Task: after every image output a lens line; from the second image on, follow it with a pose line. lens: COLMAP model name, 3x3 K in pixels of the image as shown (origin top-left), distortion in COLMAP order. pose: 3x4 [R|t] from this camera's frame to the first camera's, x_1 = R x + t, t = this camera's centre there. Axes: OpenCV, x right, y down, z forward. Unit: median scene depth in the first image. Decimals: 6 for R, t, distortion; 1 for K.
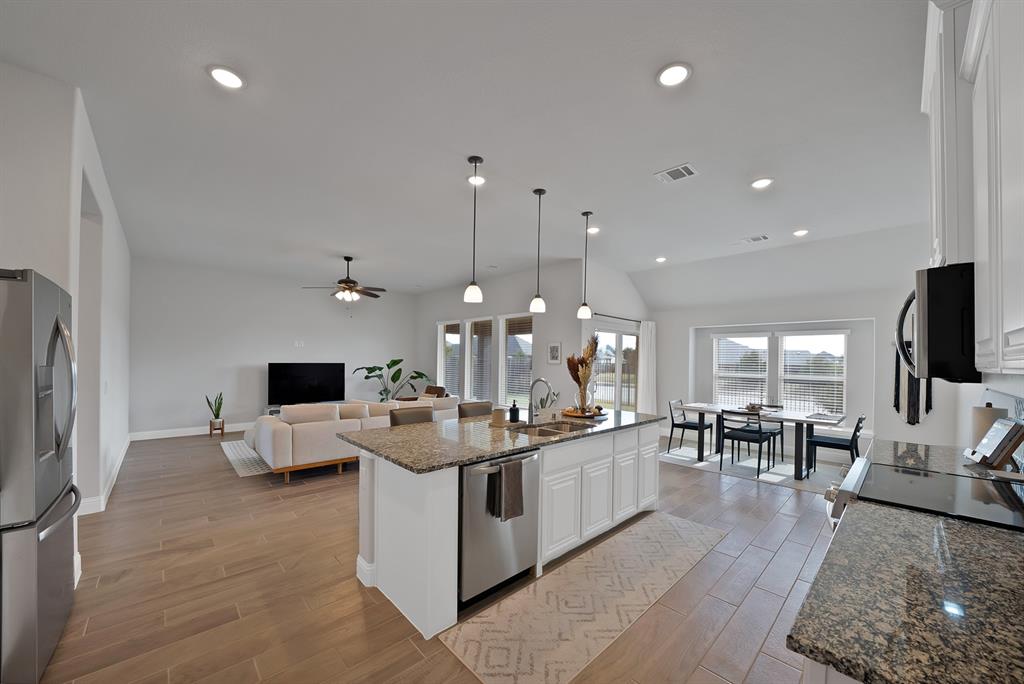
lens RADIAL K [[369.7, 0, 519.6], [0, 369.7, 365.4], [0, 0, 1]] dist [-0.000273, -0.000037]
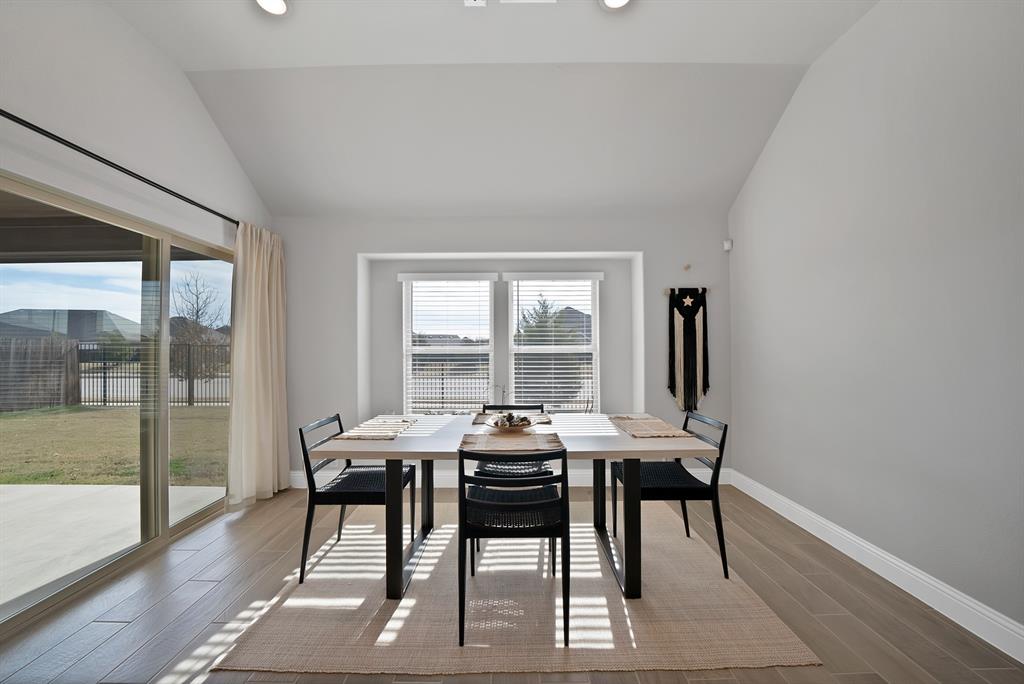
lens RADIAL K [[369.7, 0, 509.8], [0, 369.7, 346.3], [0, 0, 1]] dist [-0.000273, -0.000037]
pose [[0.687583, -0.011691, 0.726011, 0.305864], [0.019851, 0.999799, -0.002700, 0.030293], [-0.725834, 0.016268, 0.687678, 0.659762]]
